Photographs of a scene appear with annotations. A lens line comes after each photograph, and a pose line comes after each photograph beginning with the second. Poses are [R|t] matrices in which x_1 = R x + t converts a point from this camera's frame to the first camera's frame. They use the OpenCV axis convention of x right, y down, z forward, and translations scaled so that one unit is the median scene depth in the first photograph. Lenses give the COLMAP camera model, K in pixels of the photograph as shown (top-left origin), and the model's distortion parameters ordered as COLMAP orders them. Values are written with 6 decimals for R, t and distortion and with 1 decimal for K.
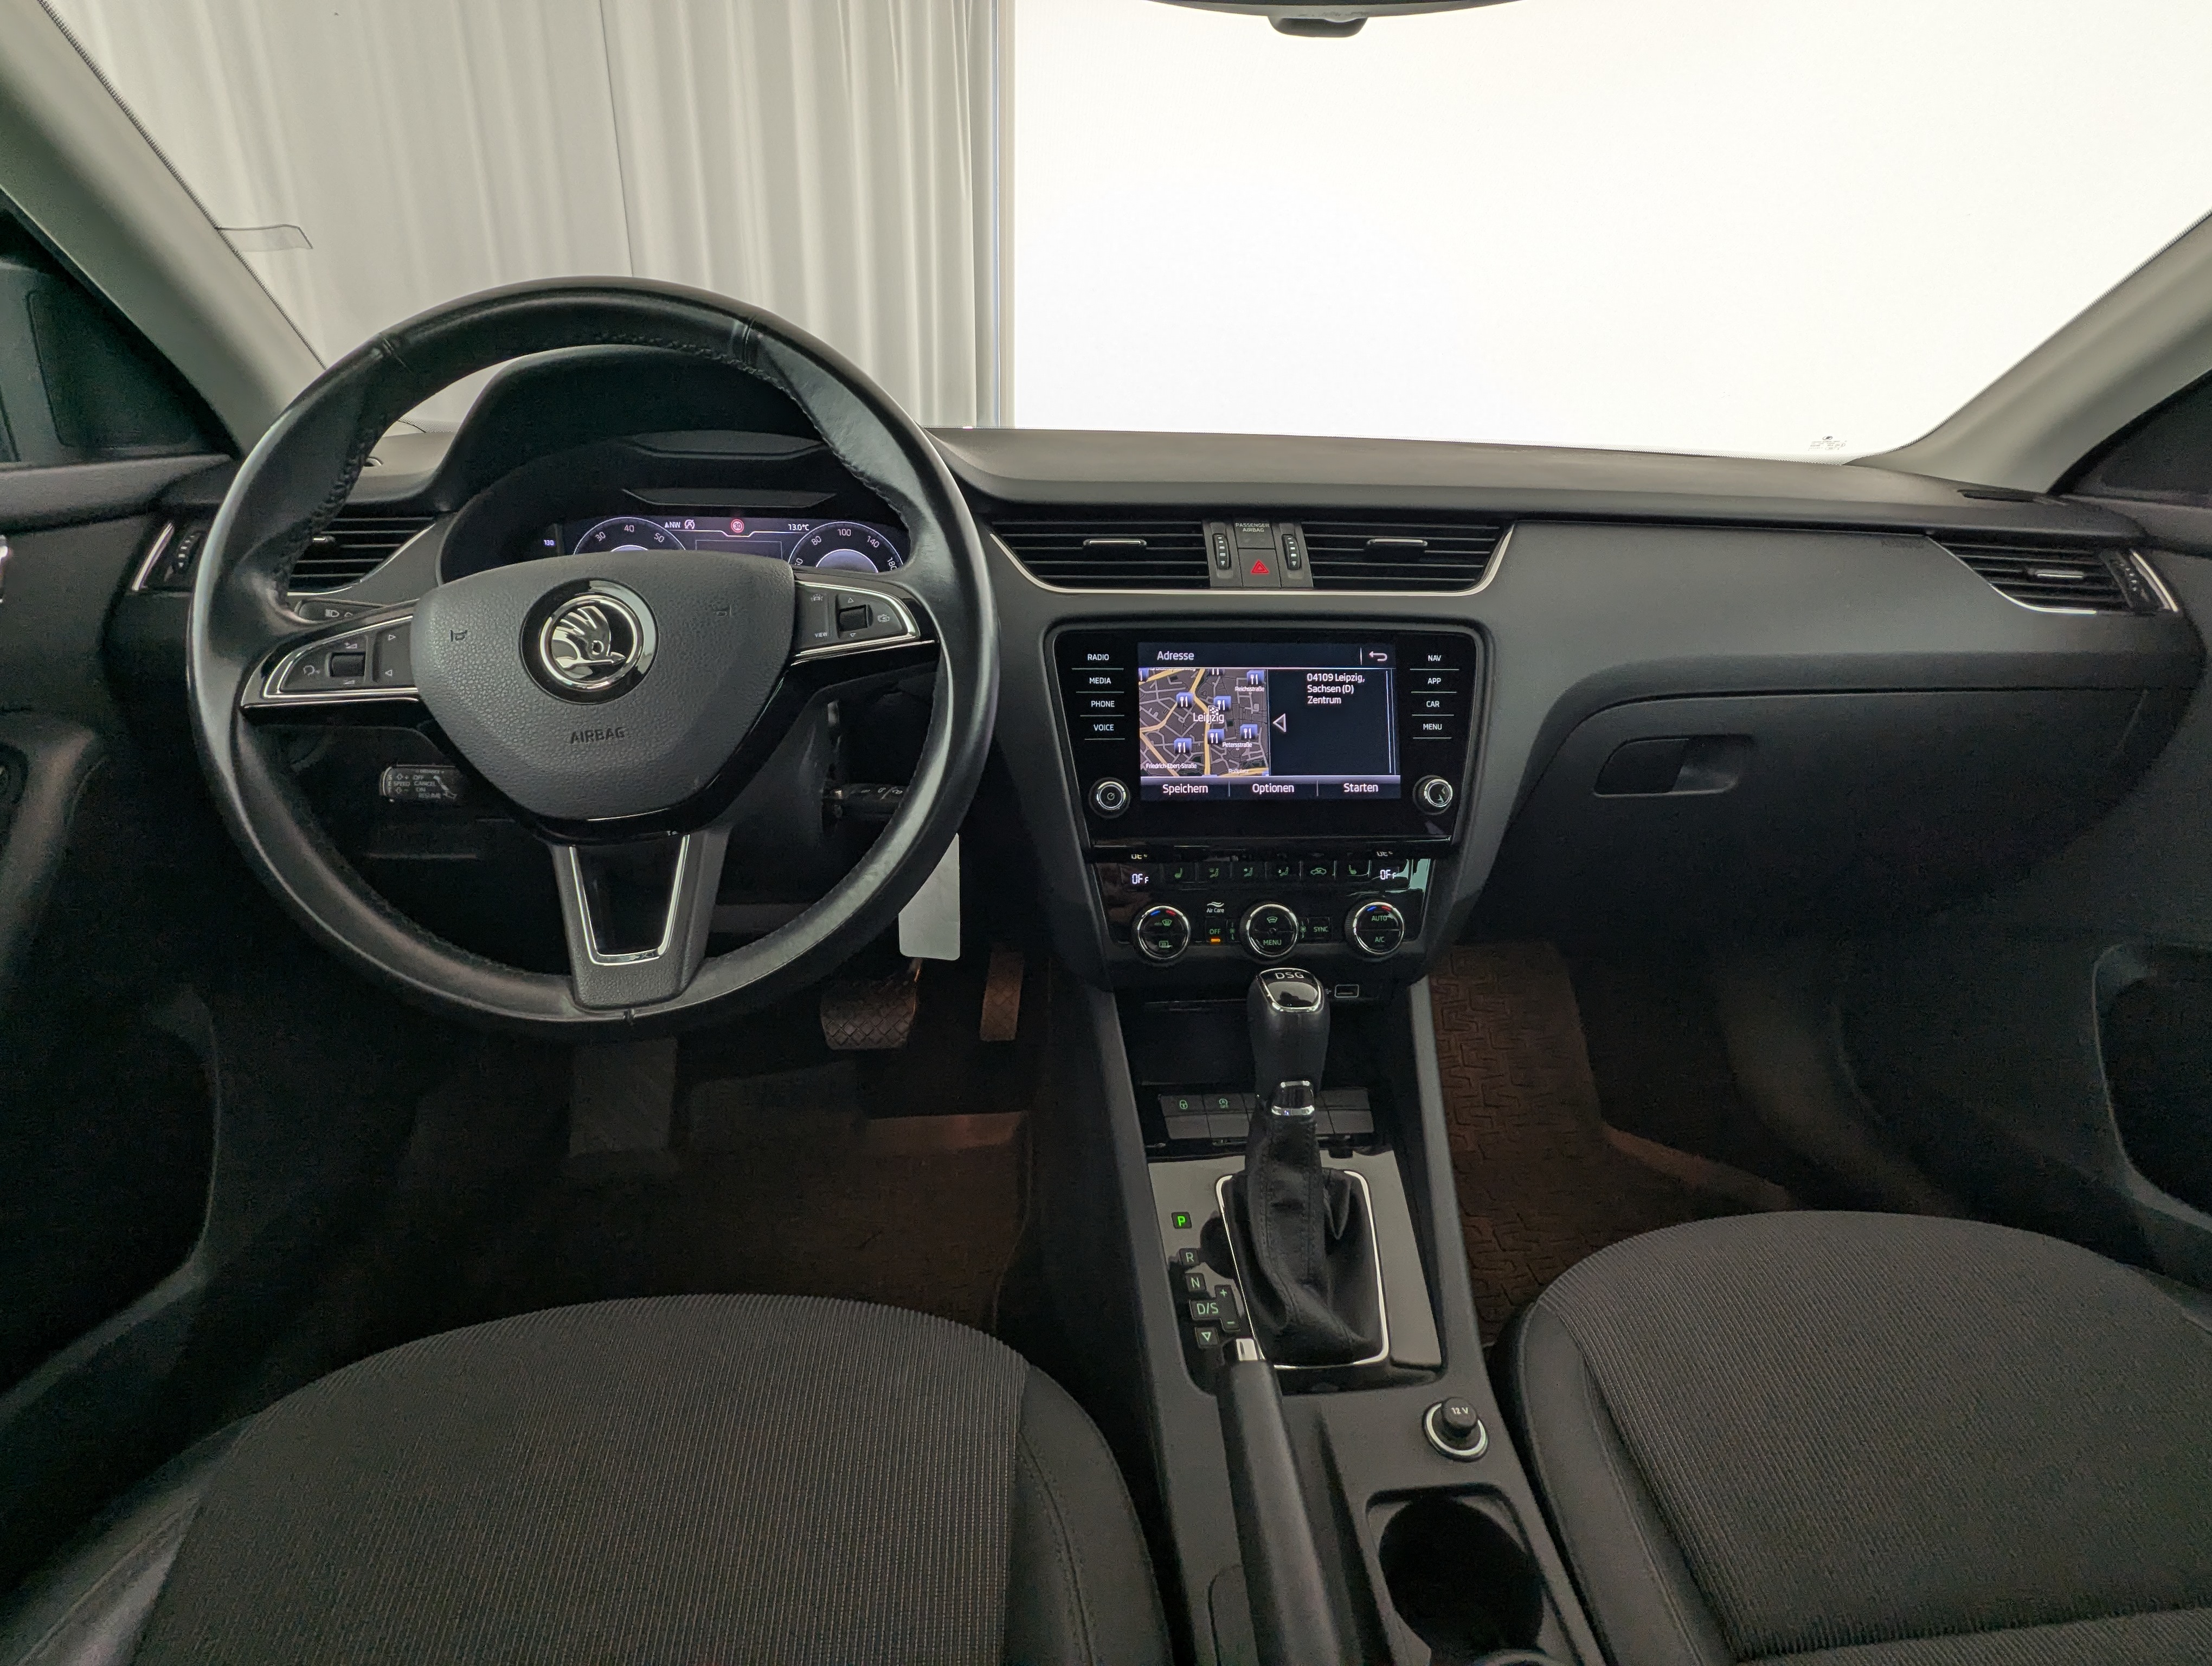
lens RADIAL K [[1056.3, 0, 1105.5], [0, 1056.3, 816.5], [0, 0, 1]] dist [-0.000839, 0.001748]
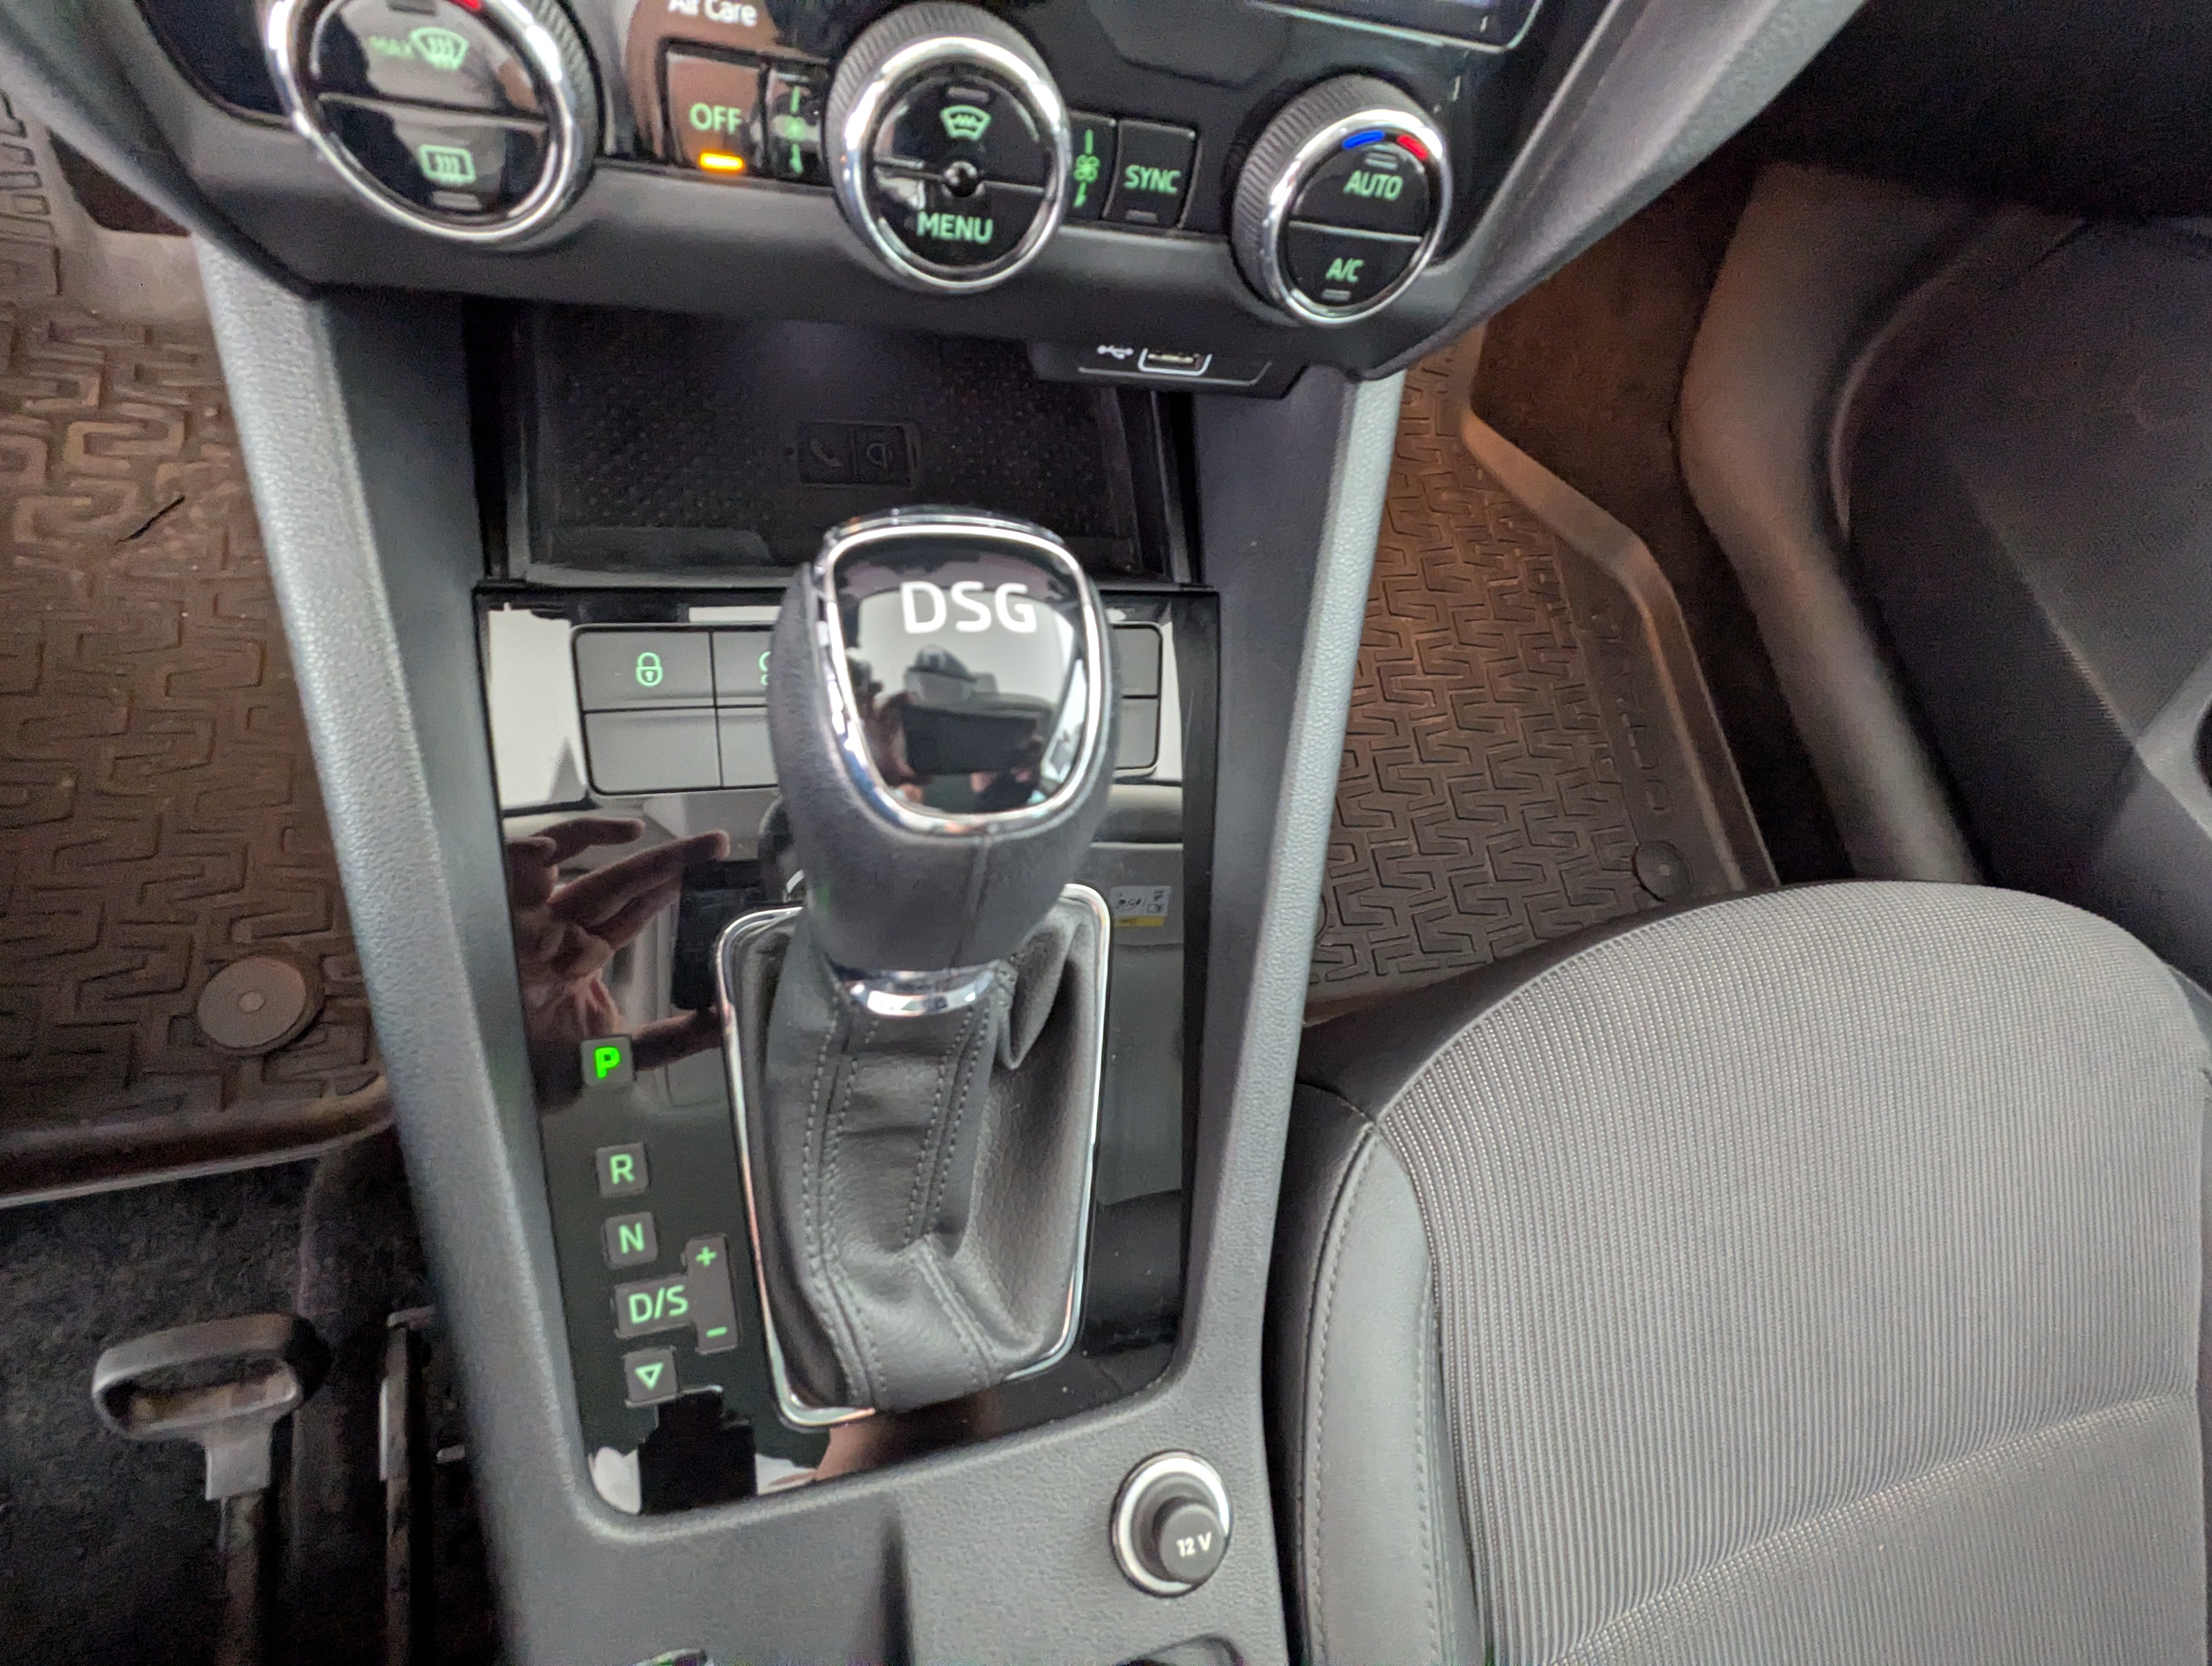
lens RADIAL K [[1056.3, 0, 1105.3], [0, 1056.3, 838.8], [0, 0, 1]] dist [-0.000839, 0.001748]
pose [[0.963814, 0.011744, 0.266317, 0.128746], [-0.214747, 0.626118, 0.749573, 0.016127], [-0.157943, -0.779640, 0.605984, 0.737858]]
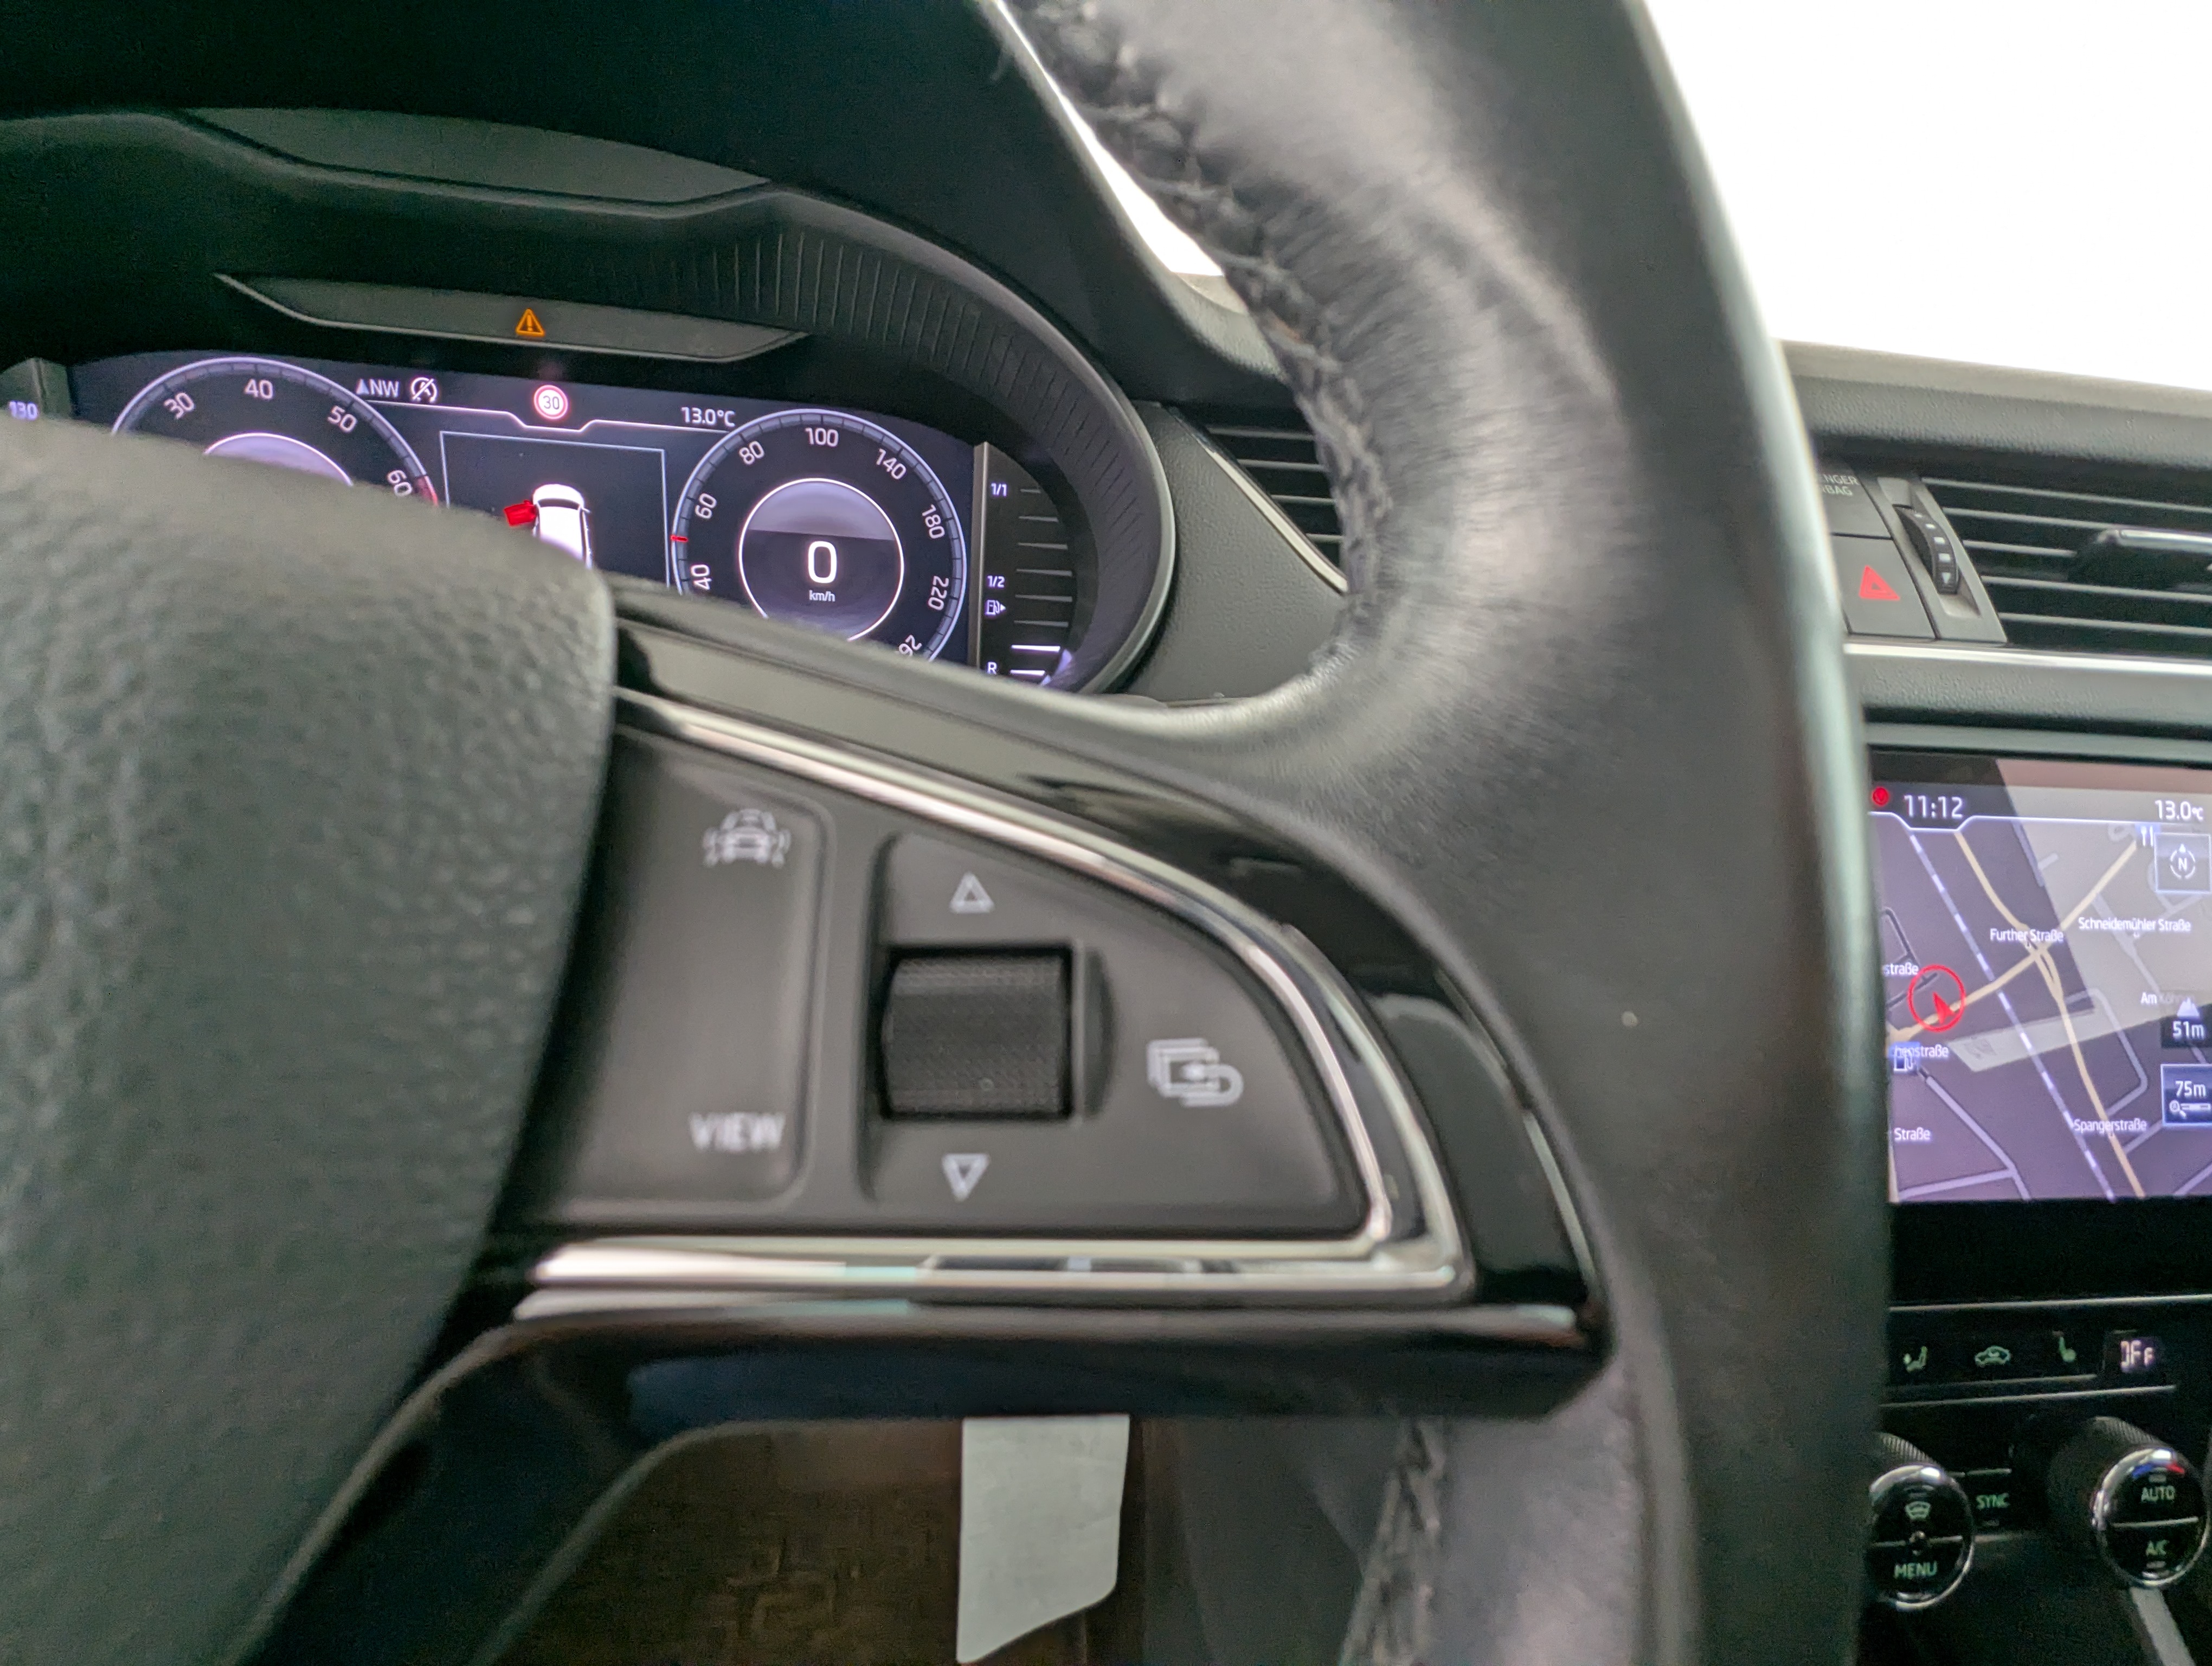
lens RADIAL K [[1056.3, 0, 1104.8], [0, 1056.3, 819.9], [0, 0, 1]] dist [-0.000839, 0.001748]
pose [[0.997597, 0.042356, 0.054821, -0.170865], [-0.044135, 0.998524, 0.031666, -0.153882], [-0.053399, -0.034010, 0.997994, 0.644354]]
